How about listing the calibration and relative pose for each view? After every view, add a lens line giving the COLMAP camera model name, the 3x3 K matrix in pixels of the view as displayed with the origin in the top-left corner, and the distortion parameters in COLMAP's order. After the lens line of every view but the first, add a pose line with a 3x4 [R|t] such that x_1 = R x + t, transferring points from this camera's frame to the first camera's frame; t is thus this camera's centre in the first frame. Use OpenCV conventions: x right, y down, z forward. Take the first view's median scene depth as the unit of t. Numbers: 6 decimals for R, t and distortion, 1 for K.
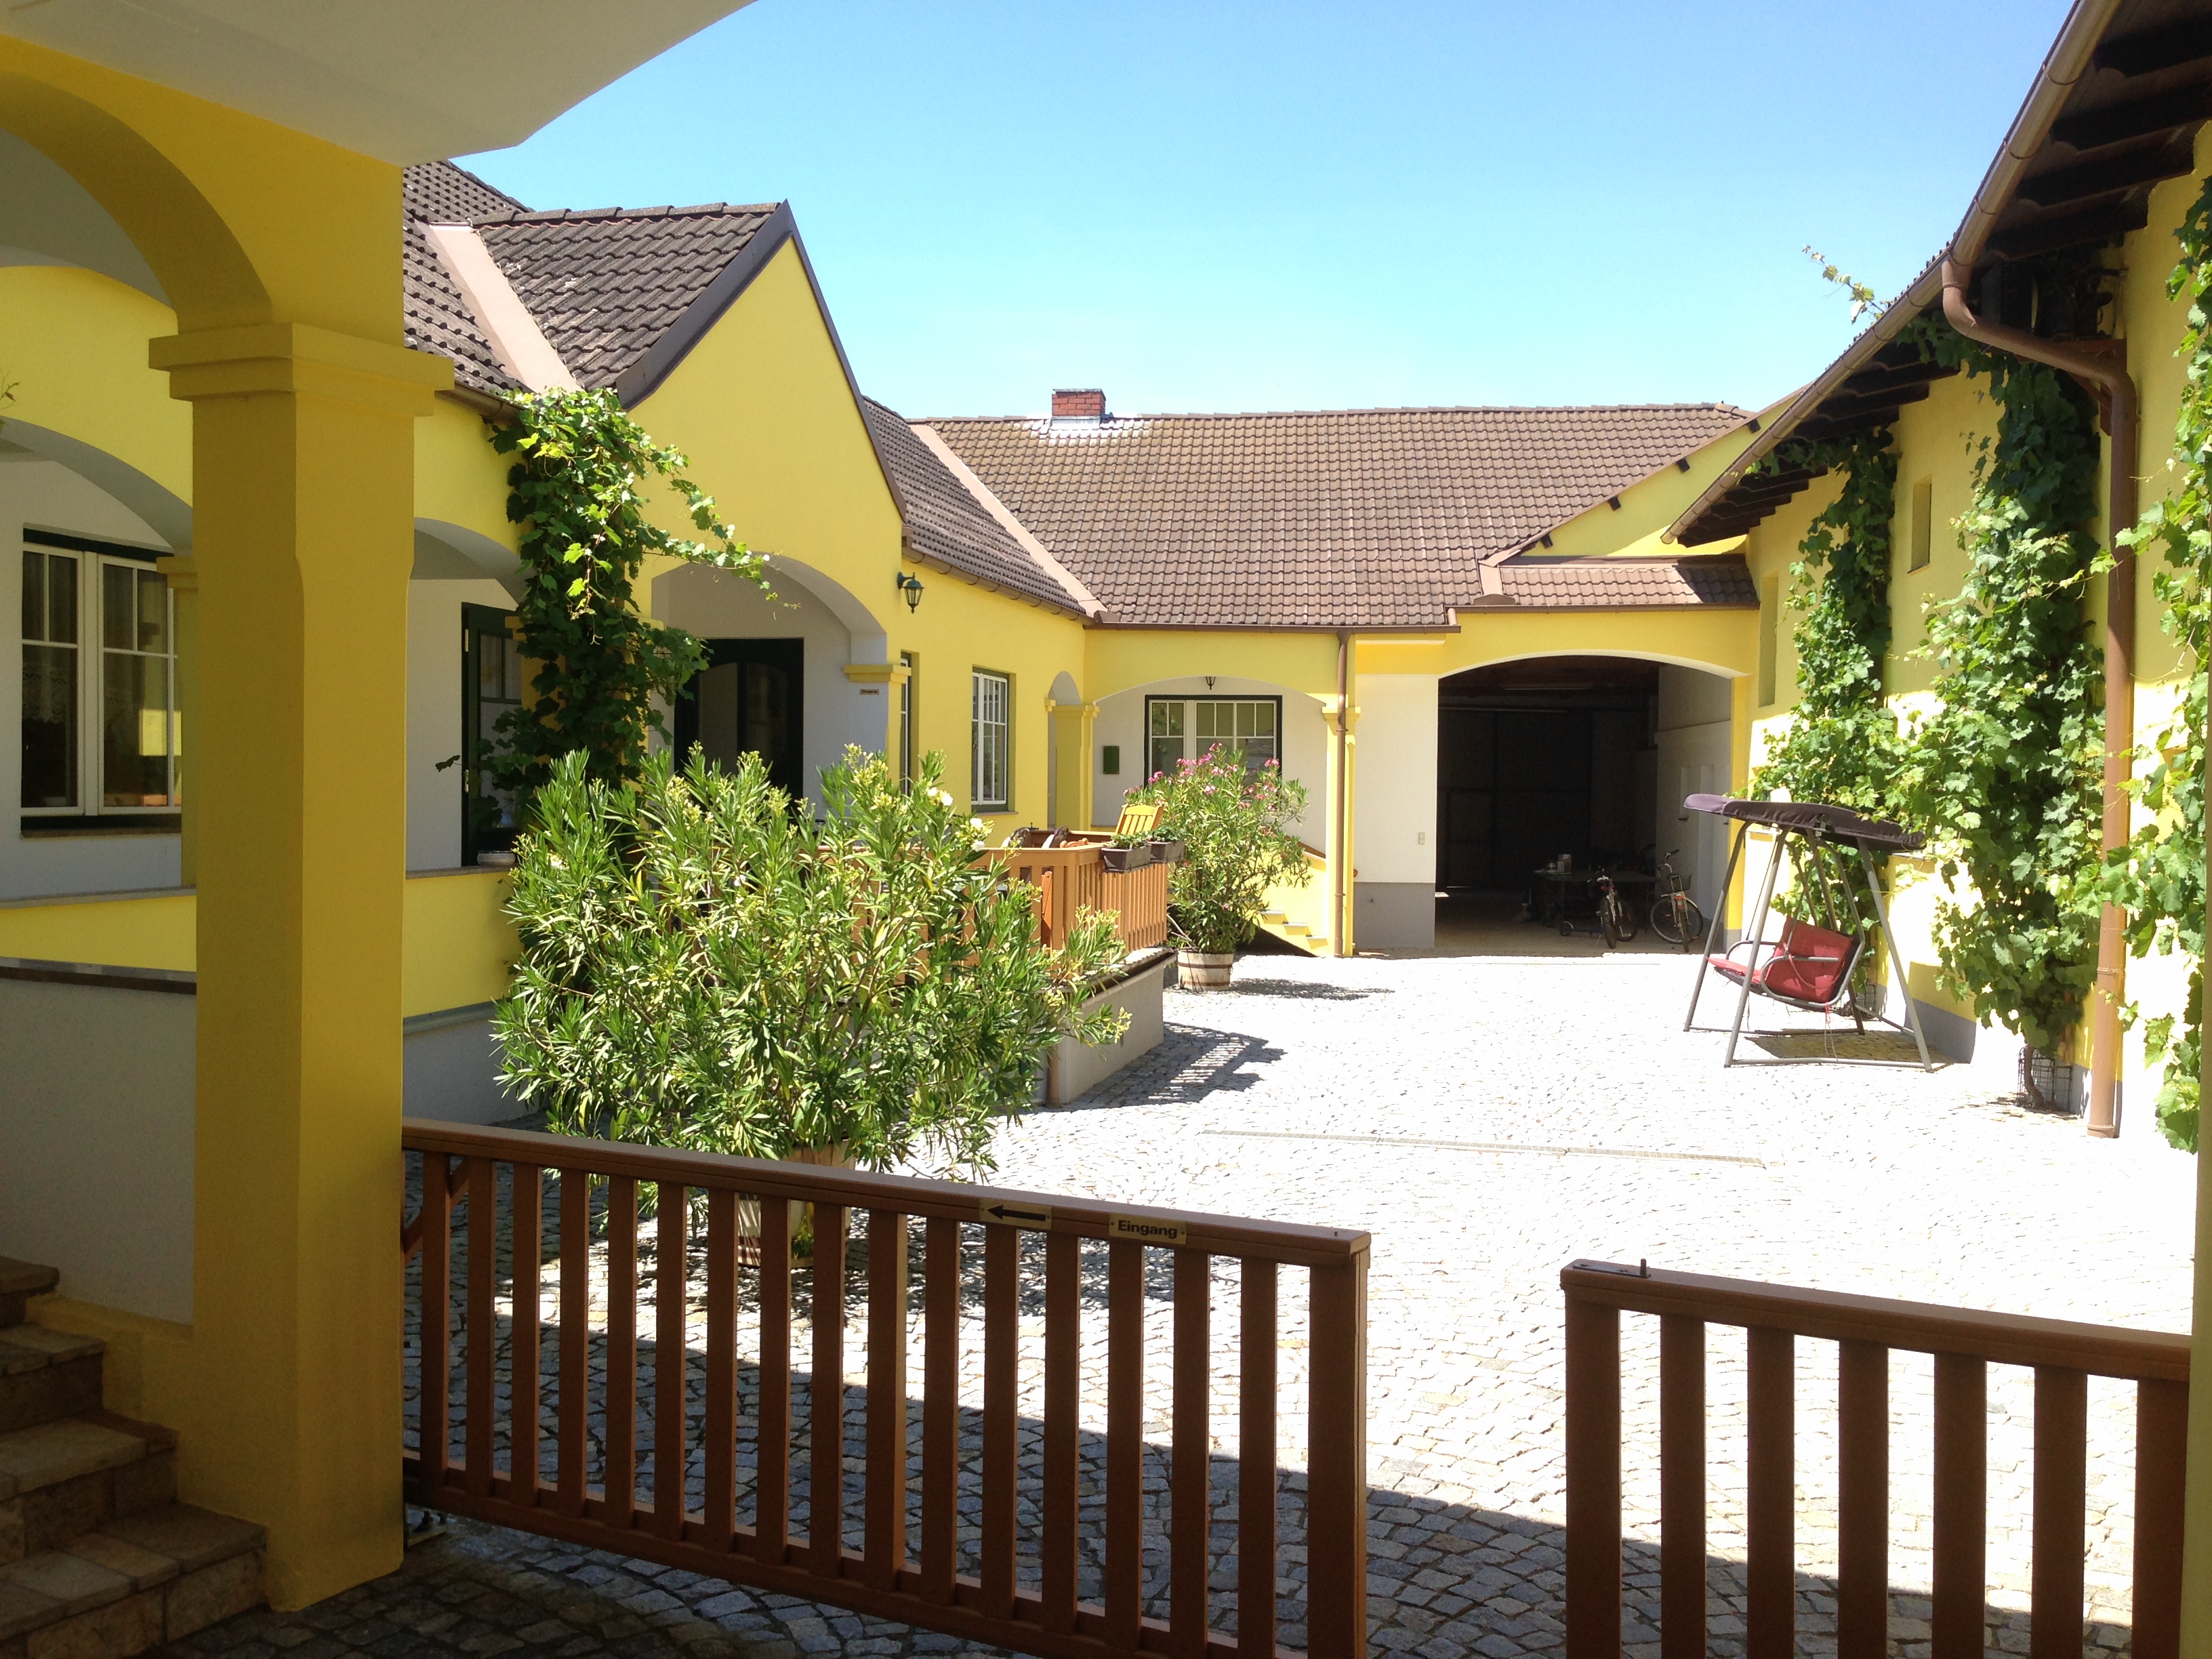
lens RADIAL K [[2032.5, 0, 1103.3], [0, 2032.5, 821.8], [0, 0, 1]] dist [0.154328, -0.291544]
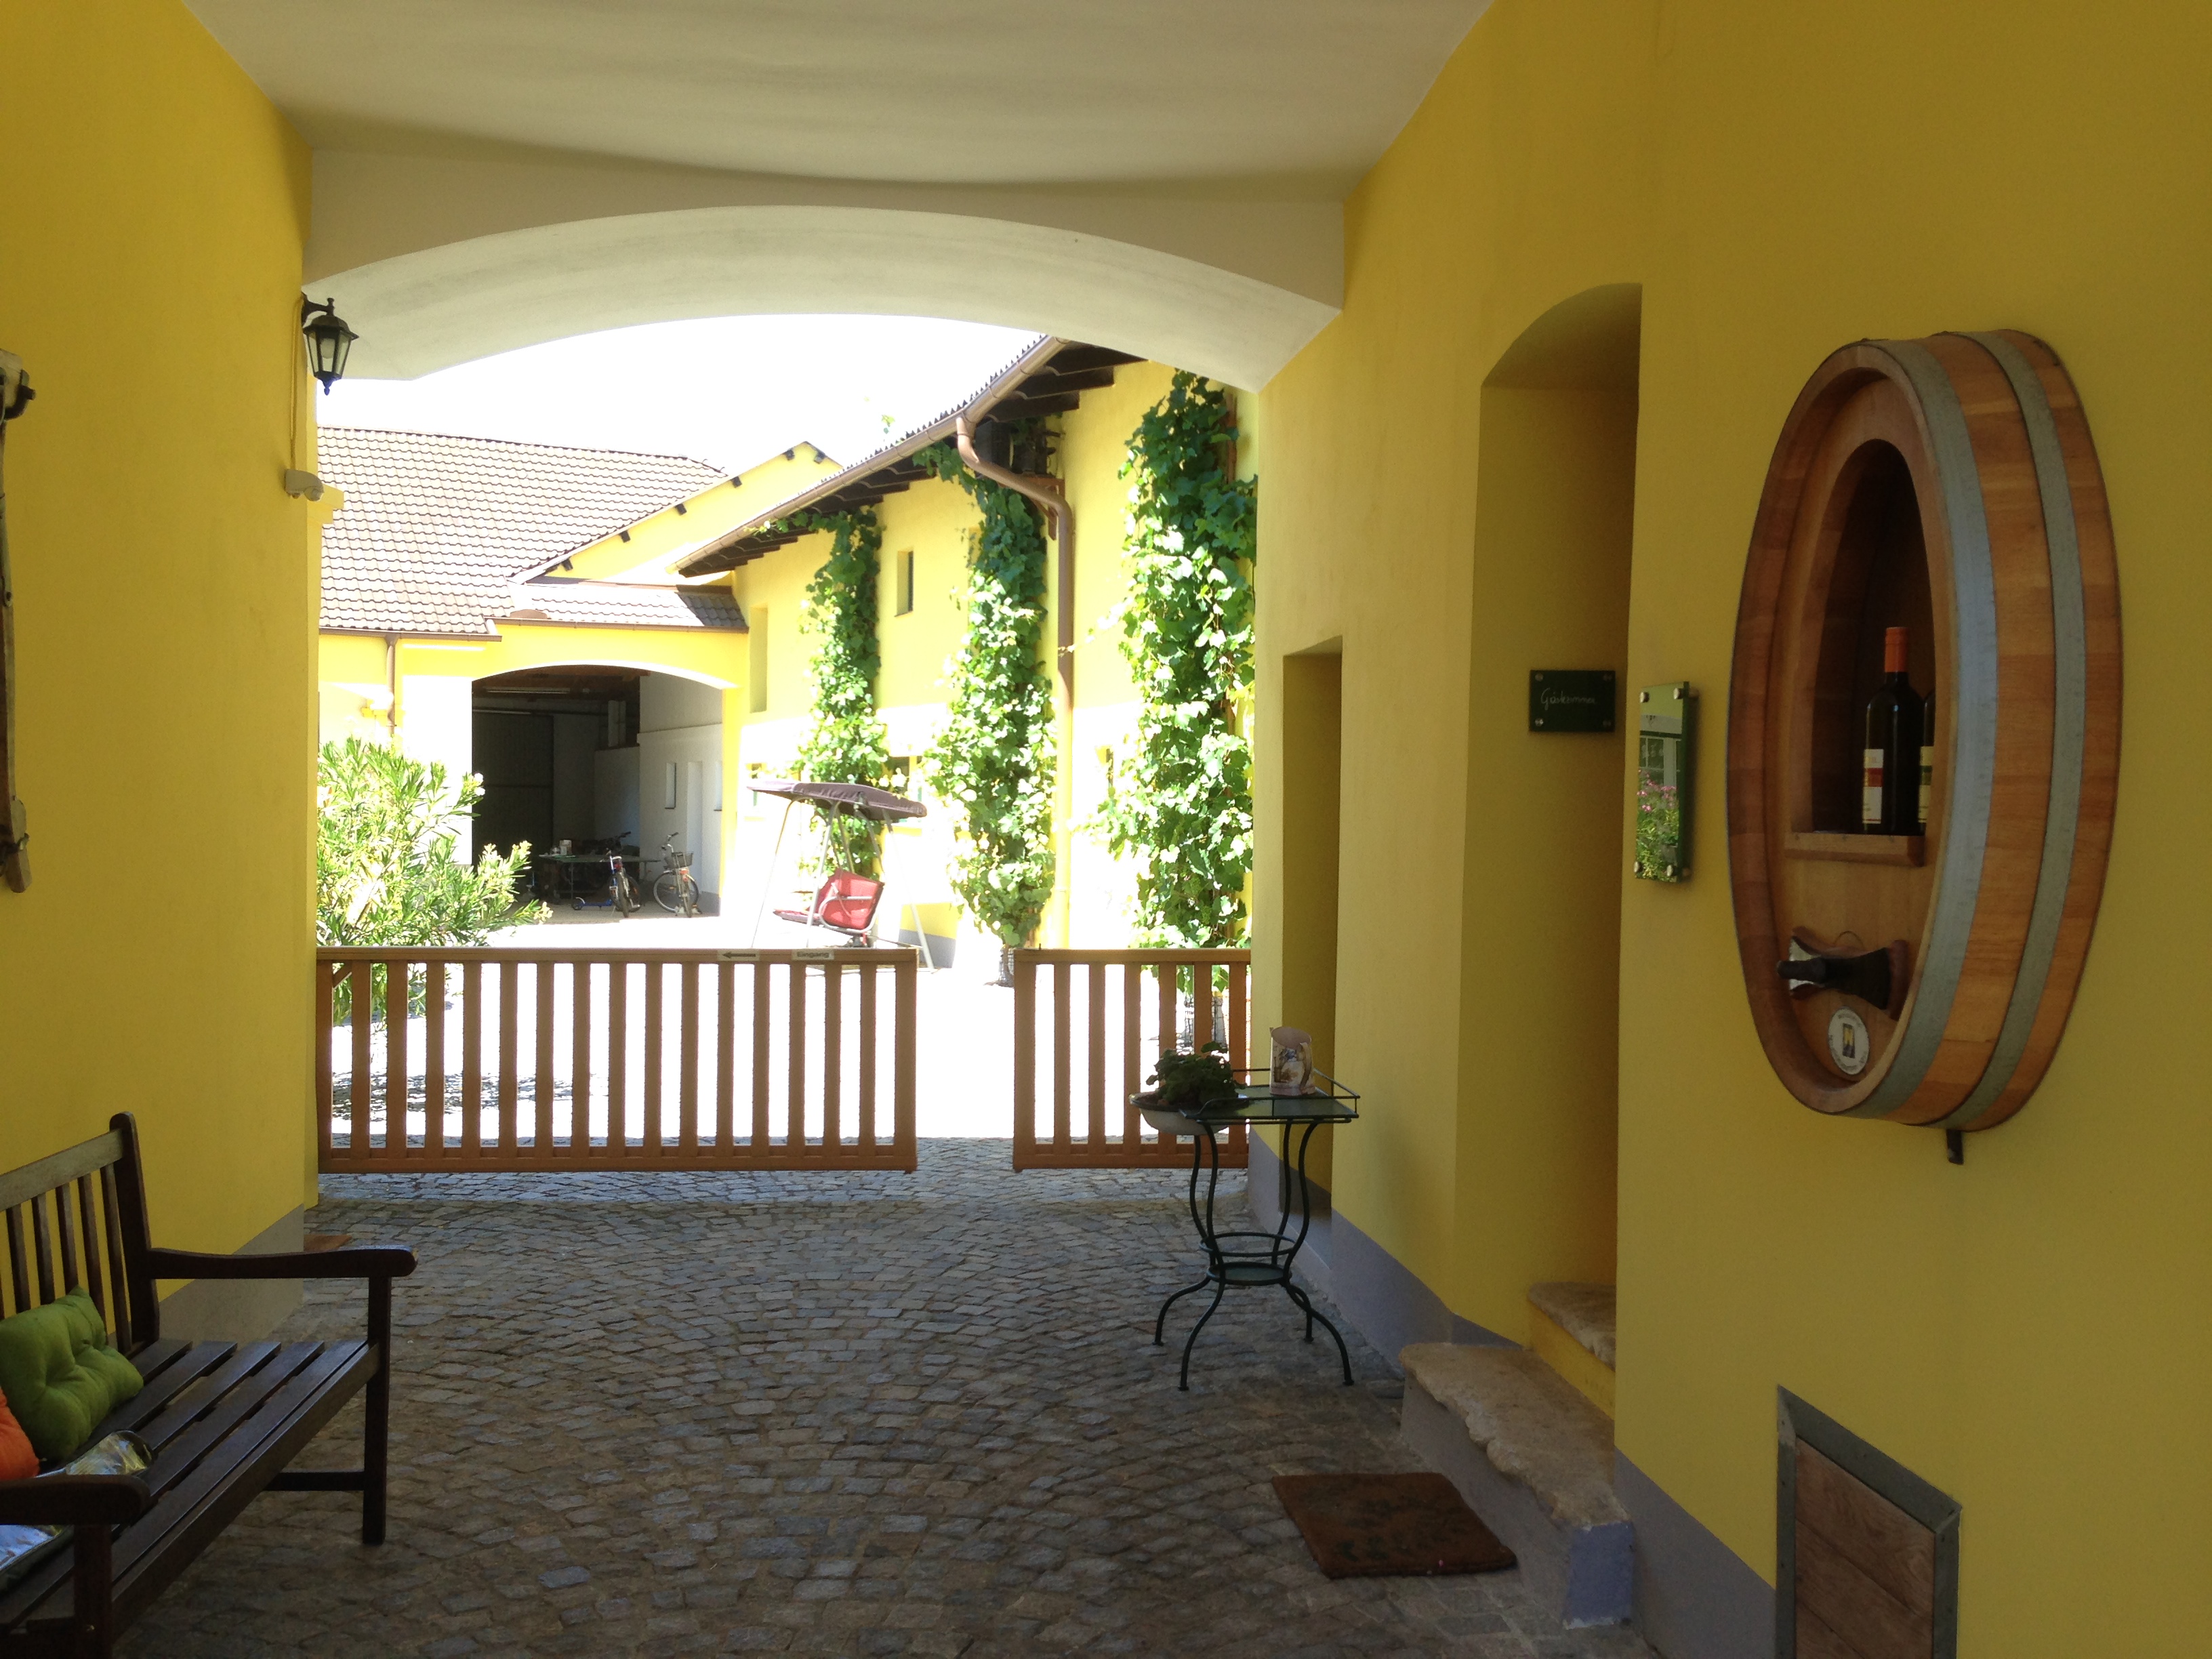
lens RADIAL K [[2032.5, 0, 1103.3], [0, 2032.5, 821.8], [0, 0, 1]] dist [0.154328, -0.291544]
pose [[0.857538, -0.010243, 0.514318, -0.188693], [0.010937, 0.999939, 0.001678, 0.013647], [-0.514304, 0.004186, 0.857598, -0.224078]]
